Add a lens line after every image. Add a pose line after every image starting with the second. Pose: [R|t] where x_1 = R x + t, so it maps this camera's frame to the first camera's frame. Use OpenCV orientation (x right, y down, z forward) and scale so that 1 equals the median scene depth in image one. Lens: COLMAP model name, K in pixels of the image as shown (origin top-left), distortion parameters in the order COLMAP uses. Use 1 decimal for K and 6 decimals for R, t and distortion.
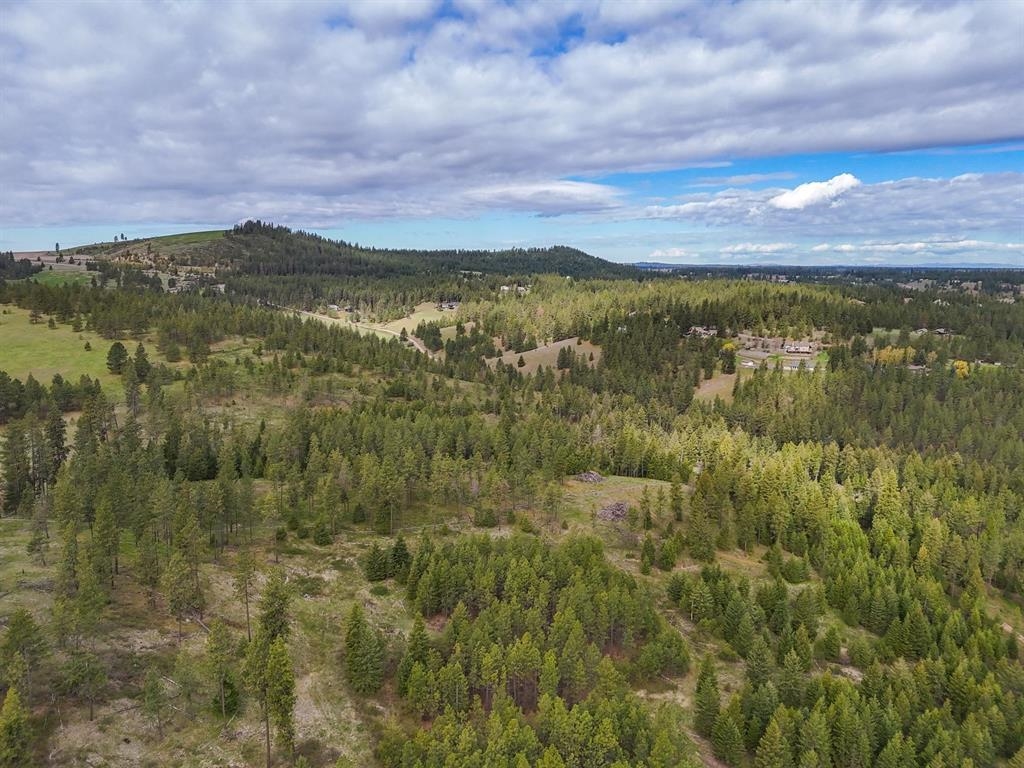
lens RADIAL K [[765.9, 0, 510.2], [0, 765.9, 378.2], [0, 0, 1]] dist [0.077158, -0.072007]
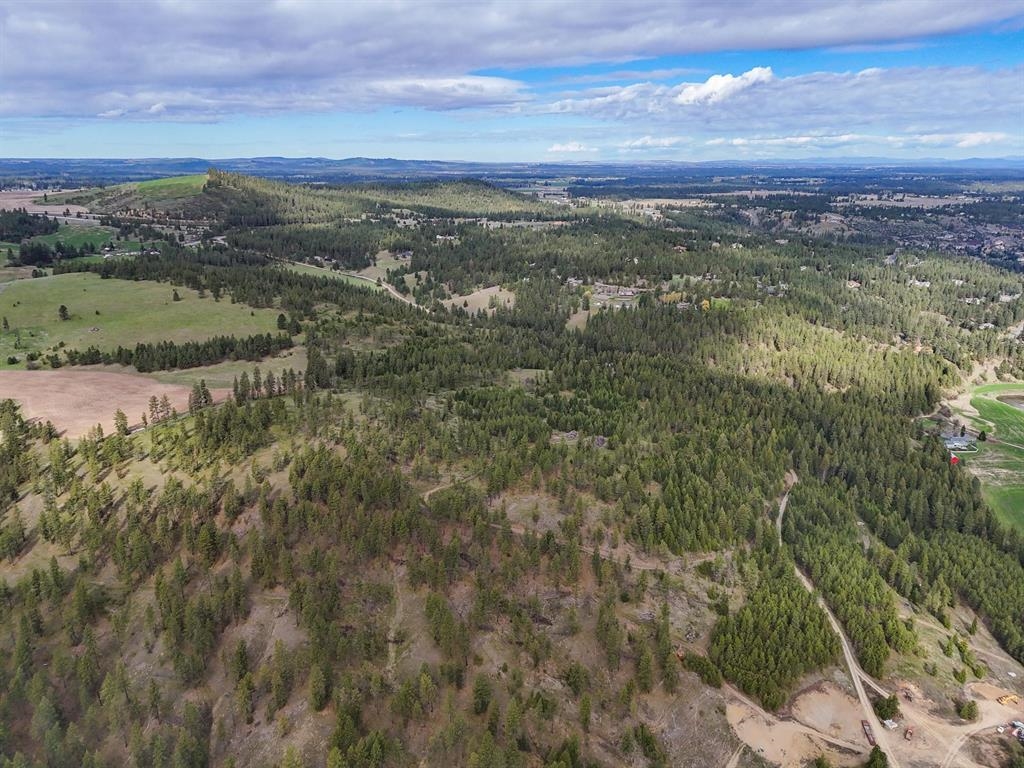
lens RADIAL K [[765.9, 0, 510.7], [0, 765.9, 380.9], [0, 0, 1]] dist [0.077158, -0.072007]
pose [[0.991665, -0.042571, 0.121606, -0.206800], [0.026149, 0.990693, 0.133581, -0.160691], [-0.126161, -0.129287, 0.983549, -1.383742]]
